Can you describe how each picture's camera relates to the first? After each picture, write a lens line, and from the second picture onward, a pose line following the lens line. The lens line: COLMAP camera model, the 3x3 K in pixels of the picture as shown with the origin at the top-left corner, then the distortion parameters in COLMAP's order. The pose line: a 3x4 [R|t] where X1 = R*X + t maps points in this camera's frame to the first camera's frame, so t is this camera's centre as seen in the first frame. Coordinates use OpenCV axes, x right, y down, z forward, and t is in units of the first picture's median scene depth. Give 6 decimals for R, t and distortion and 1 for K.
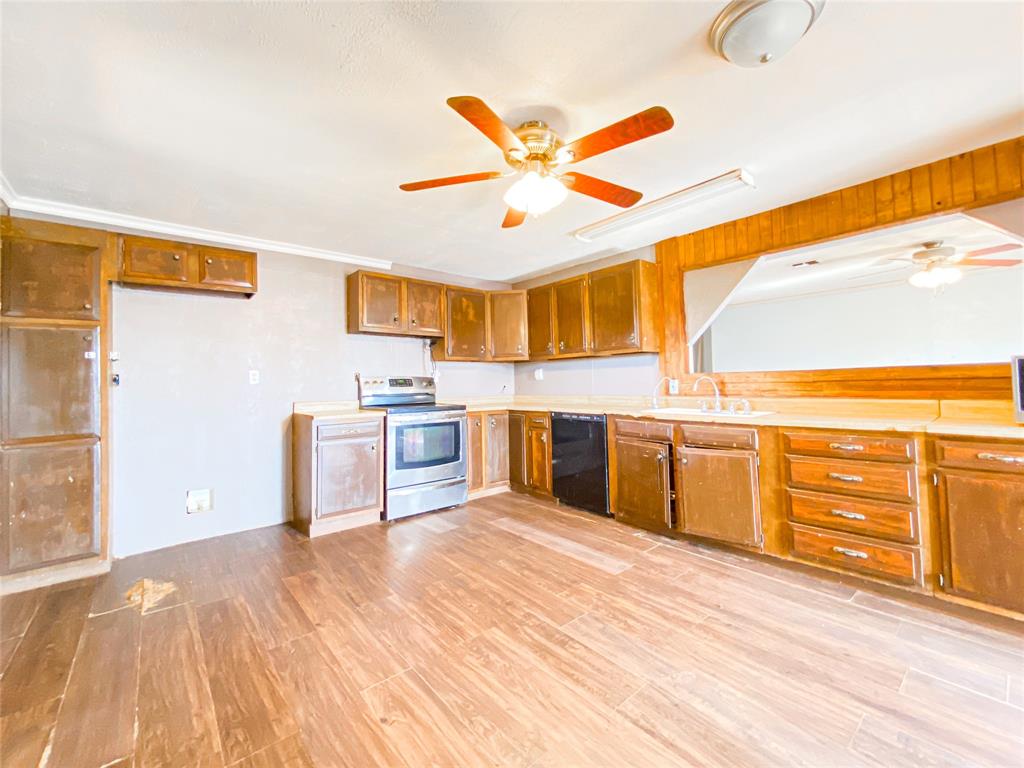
lens RADIAL K [[422.4, 0, 512.8], [0, 422.4, 367.9], [0, 0, 1]] dist [-0.000661, 0.000241]
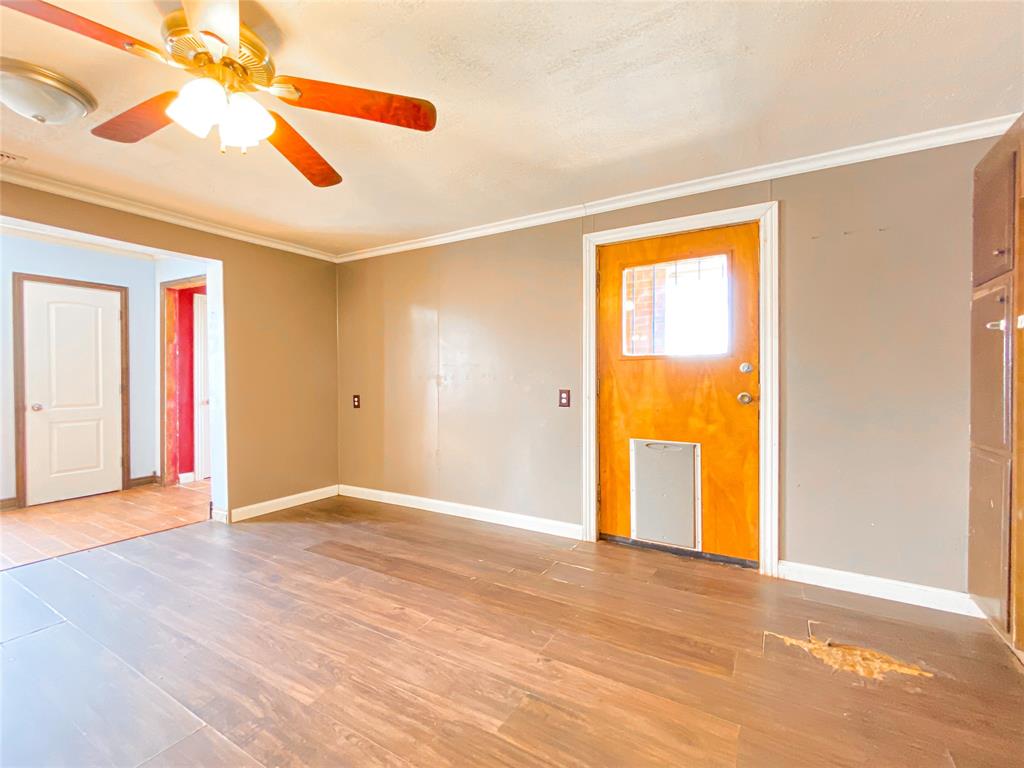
lens RADIAL K [[411.7, 0, 534.2], [0, 411.7, 386.0], [0, 0, 1]] dist [-0.018477, -0.000098]
pose [[-0.921352, 0.023246, -0.388034, -0.107212], [0.031284, 0.999407, -0.014411, 0.061980], [0.387469, -0.025417, -0.921532, 1.346570]]
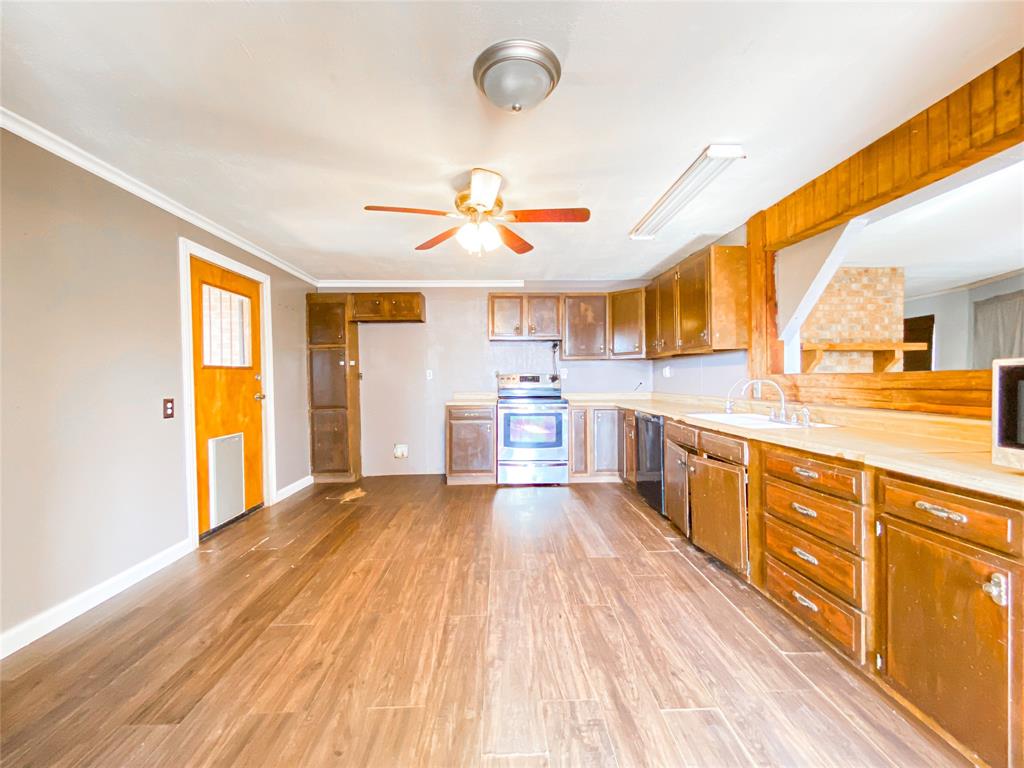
lens RADIAL K [[416.6, 0, 515.2], [0, 416.6, 386.3], [0, 0, 1]] dist [-0.002855, -0.000243]
pose [[0.788829, 0.026940, -0.614023, 0.698559], [0.012084, 0.998166, 0.059319, -0.024117], [0.614494, -0.054212, 0.787056, 0.043098]]
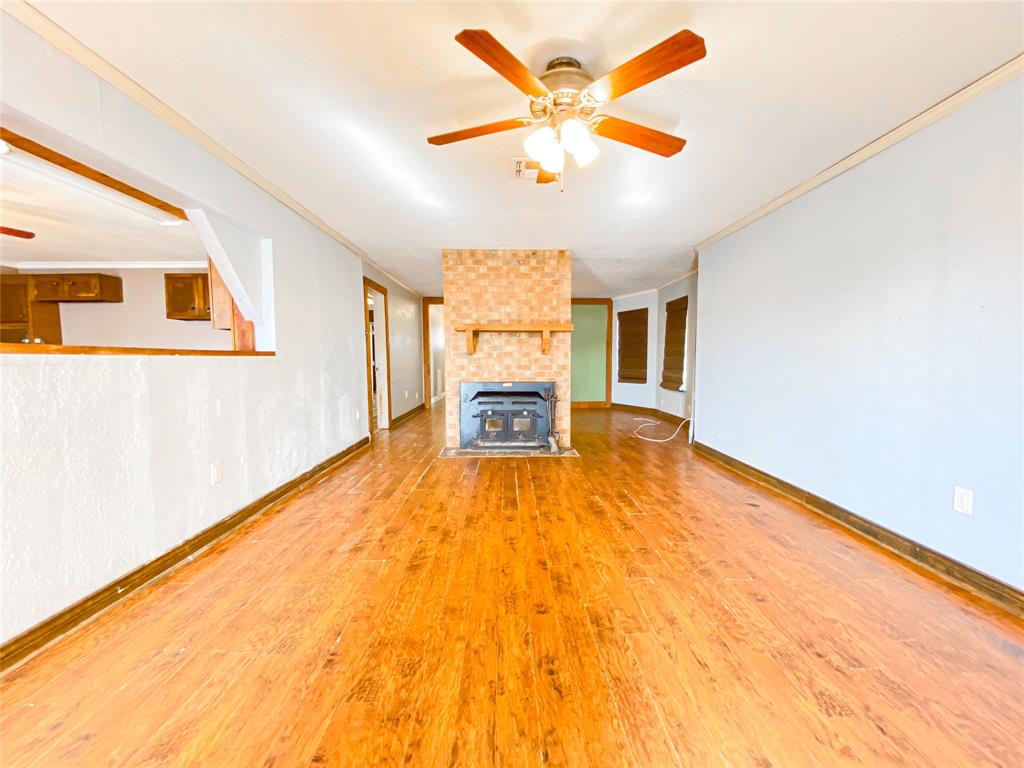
lens RADIAL K [[416.6, 0, 515.2], [0, 416.6, 386.3], [0, 0, 1]] dist [-0.002855, -0.000243]
pose [[0.780899, 0.058263, -0.621934, 1.879650], [0.007530, 0.994690, 0.102638, 0.000268], [0.624612, -0.084833, 0.776314, 0.851813]]
